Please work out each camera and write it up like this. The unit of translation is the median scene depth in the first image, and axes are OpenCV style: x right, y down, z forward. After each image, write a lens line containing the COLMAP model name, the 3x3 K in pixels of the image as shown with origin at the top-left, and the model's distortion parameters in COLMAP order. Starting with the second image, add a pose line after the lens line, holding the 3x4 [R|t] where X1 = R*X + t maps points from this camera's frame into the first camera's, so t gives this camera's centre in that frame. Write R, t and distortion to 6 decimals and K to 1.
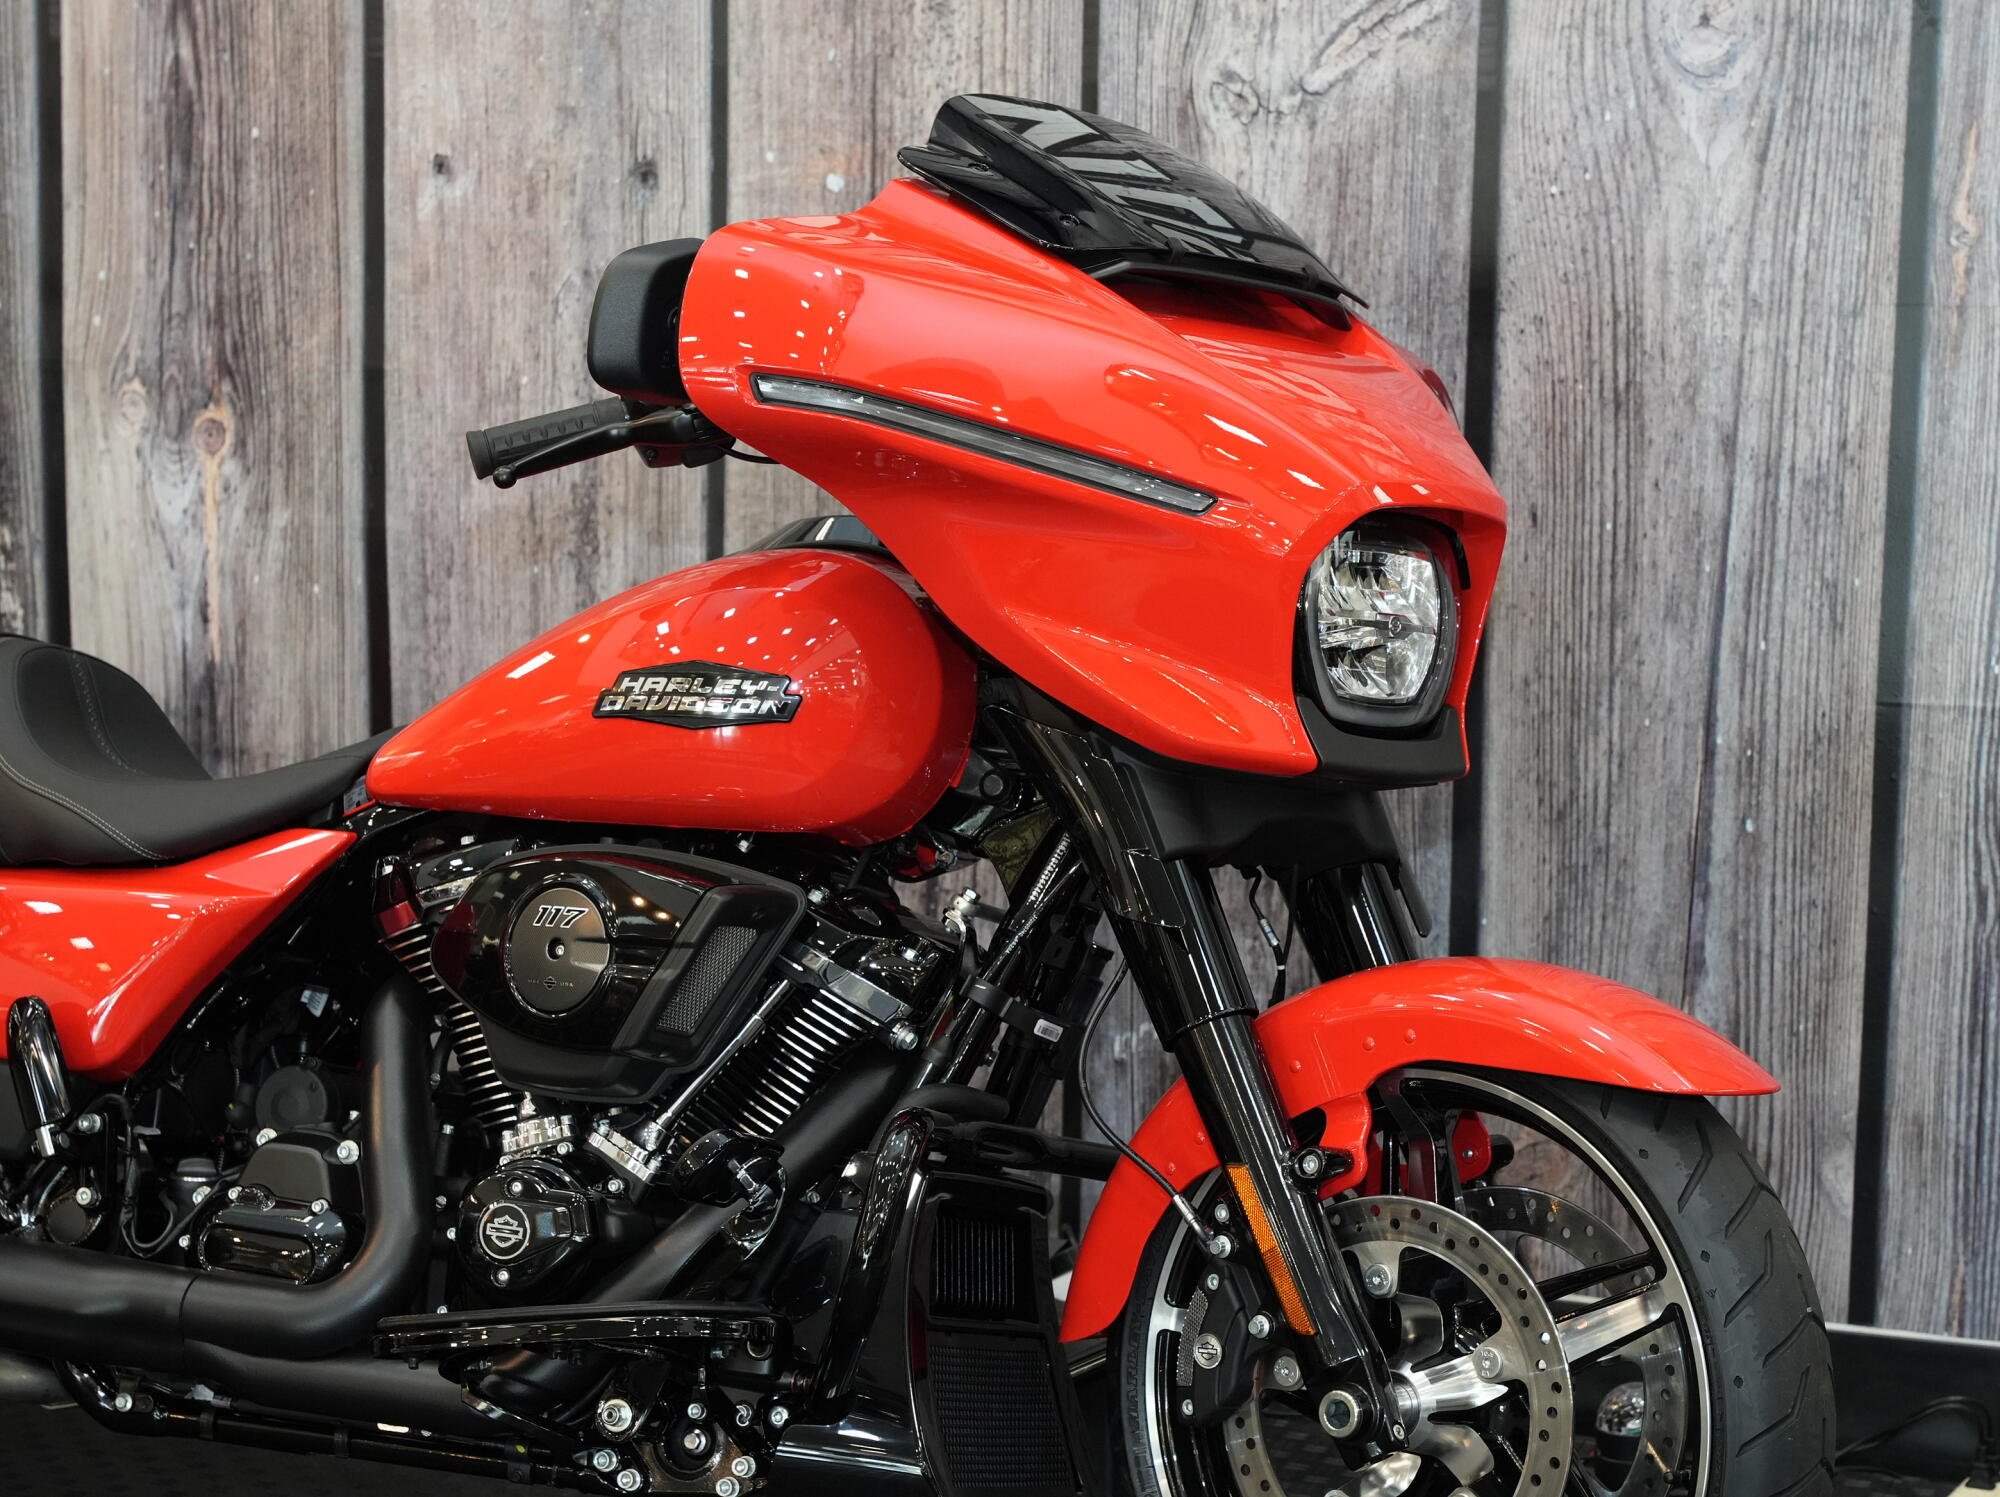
lens RADIAL K [[4275.3, 0, 997.3], [0, 4275.3, 756.3], [0, 0, 1]] dist [0.041599, 0.000000]
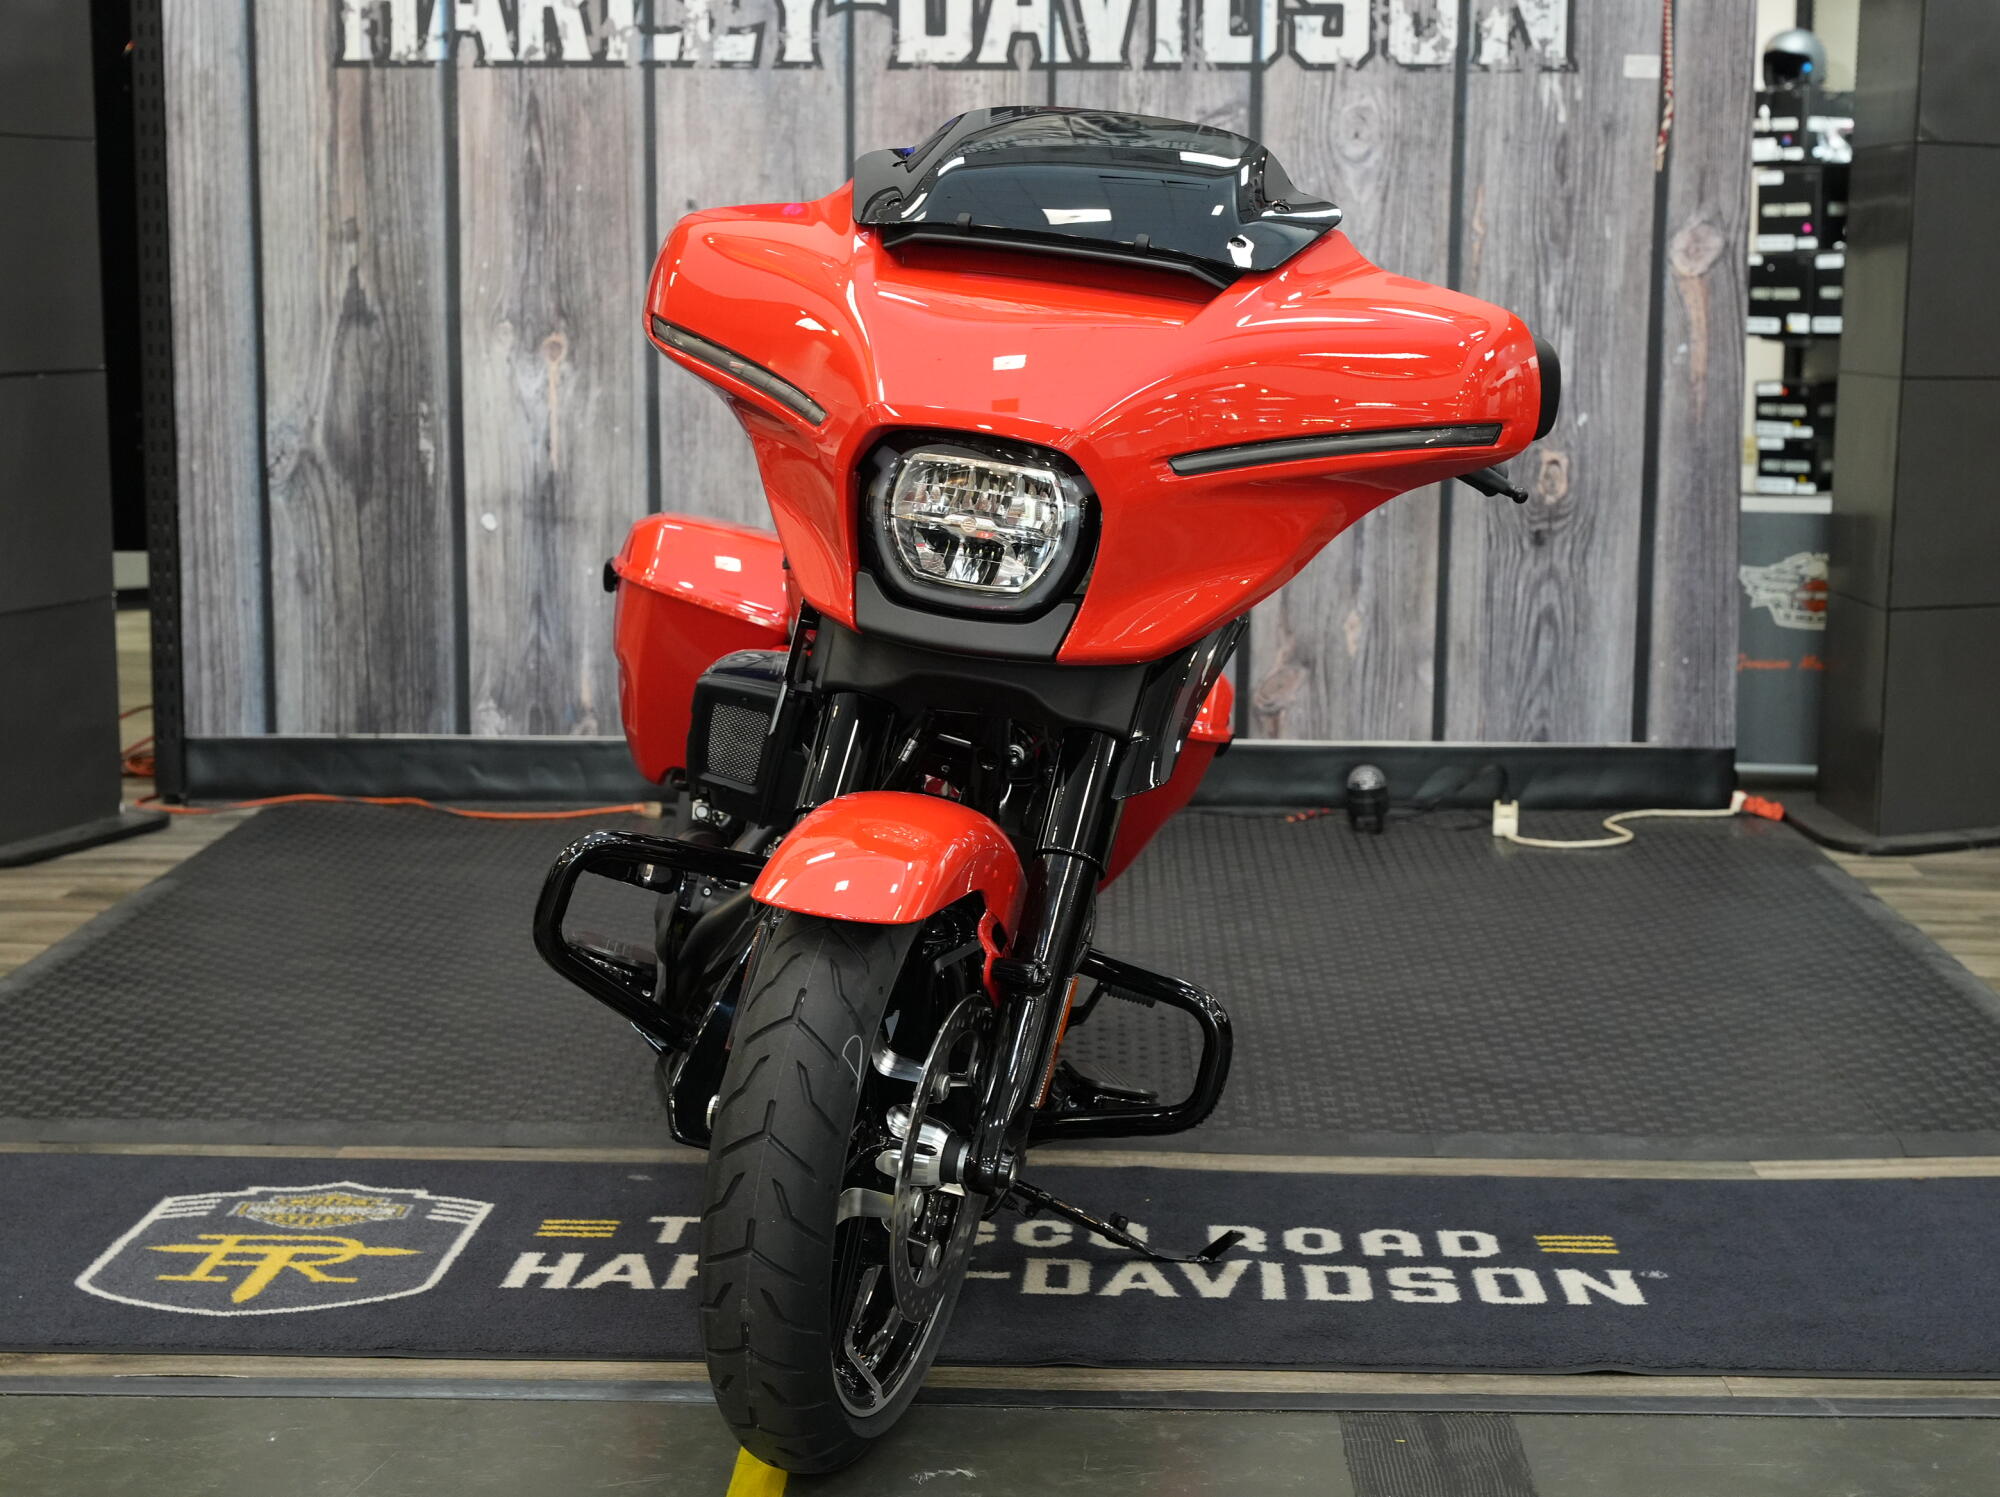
lens RADIAL K [[3495.4, 0, 994.3], [0, 3495.4, 749.4], [0, 0, 1]] dist [0.021482, 0.000000]
pose [[0.939430, -0.054872, 0.338319, -0.599612], [0.049990, 0.998482, 0.023134, 0.084021], [-0.339075, -0.004821, 0.940747, -0.576508]]
